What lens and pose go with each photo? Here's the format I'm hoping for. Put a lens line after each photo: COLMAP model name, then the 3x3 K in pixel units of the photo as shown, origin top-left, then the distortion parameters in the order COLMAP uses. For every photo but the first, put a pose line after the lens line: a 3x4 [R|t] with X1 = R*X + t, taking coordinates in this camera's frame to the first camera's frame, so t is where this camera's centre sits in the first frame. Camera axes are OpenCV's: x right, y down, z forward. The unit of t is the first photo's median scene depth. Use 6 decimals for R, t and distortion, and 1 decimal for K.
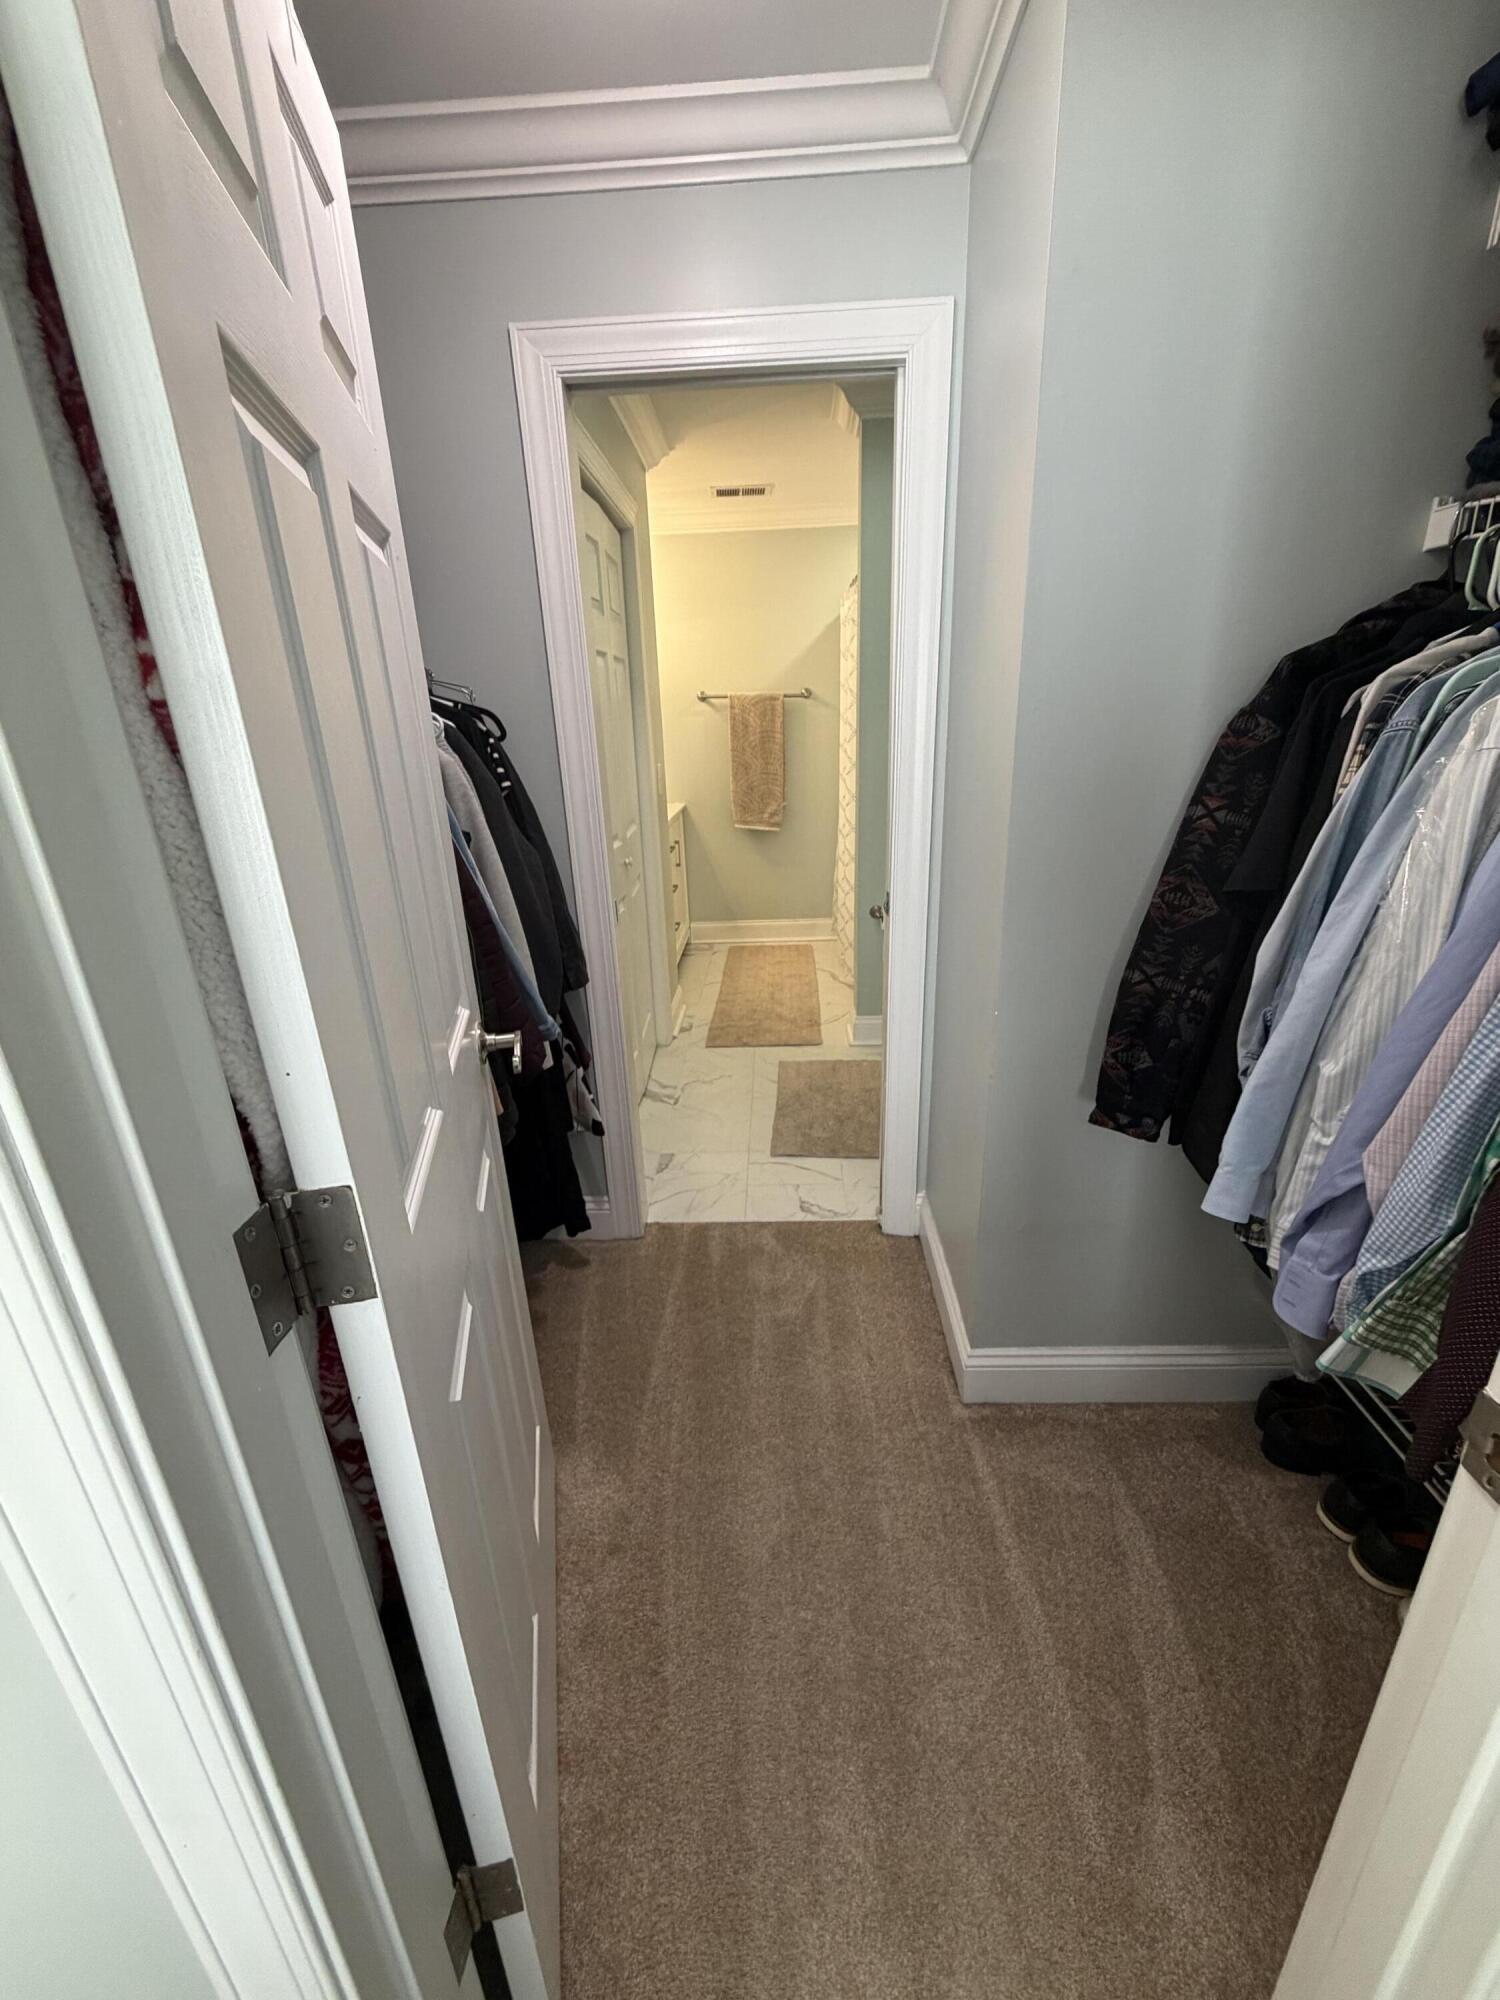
lens RADIAL K [[806.2, 0, 753.8], [0, 806.2, 991.9], [0, 0, 1]] dist [0.009296, -0.000591]
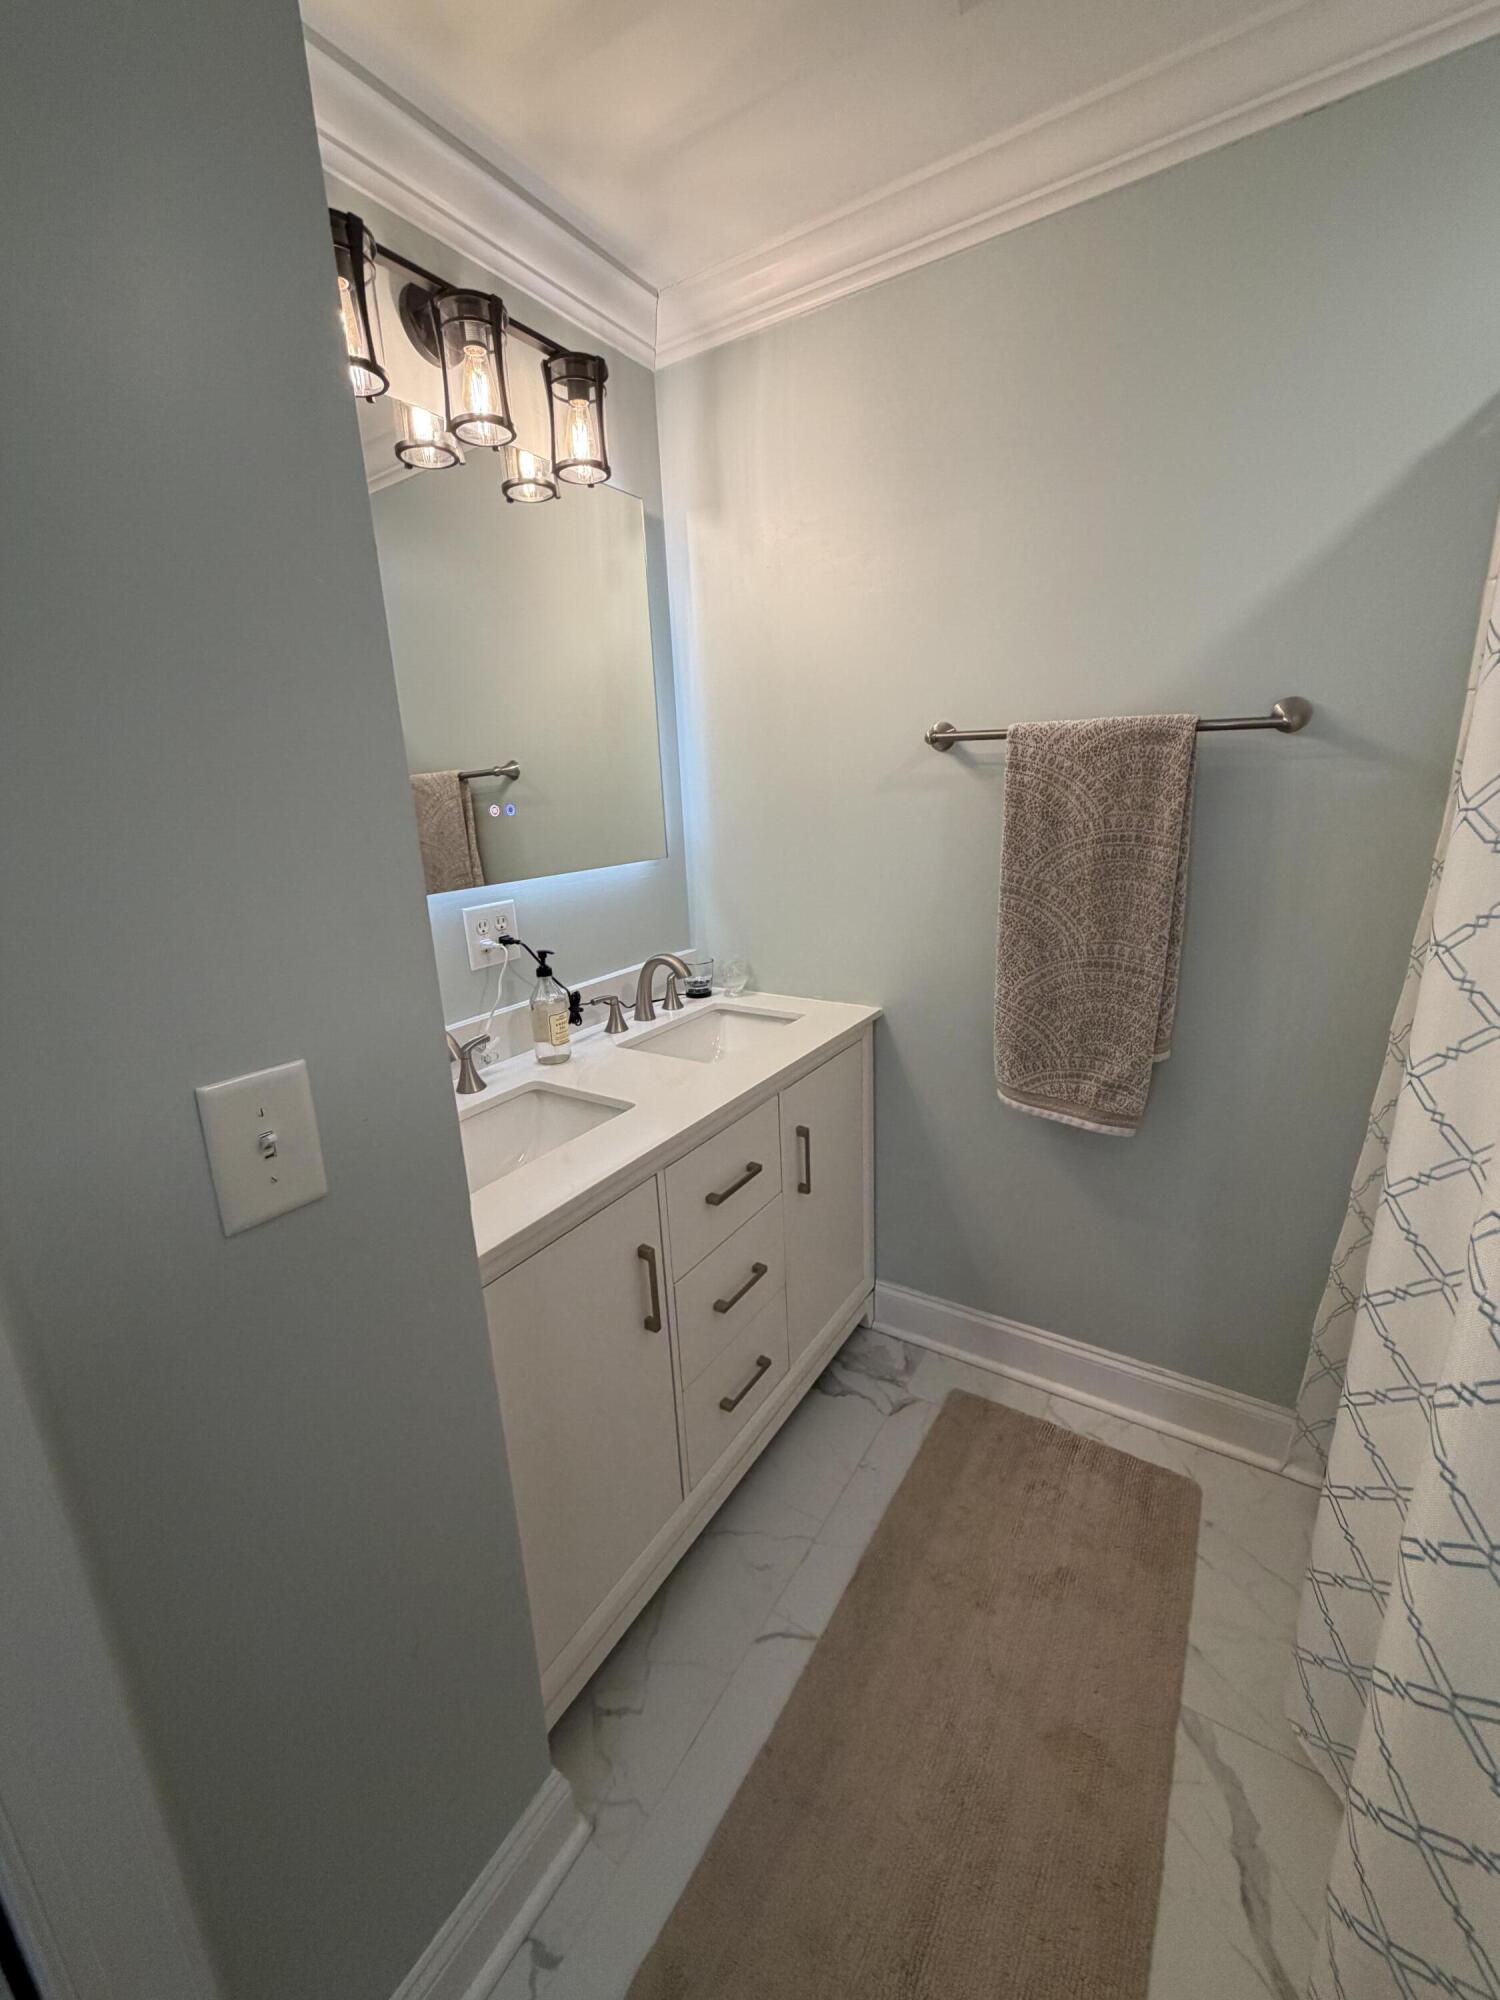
lens RADIAL K [[806.2, 0, 760.4], [0, 806.2, 1002.0], [0, 0, 1]] dist [0.009296, -0.000591]
pose [[0.864395, 0.131245, -0.485382, 0.054941], [-0.161324, 0.986688, -0.020500, -0.228075], [0.476230, 0.096024, 0.874062, 0.655812]]
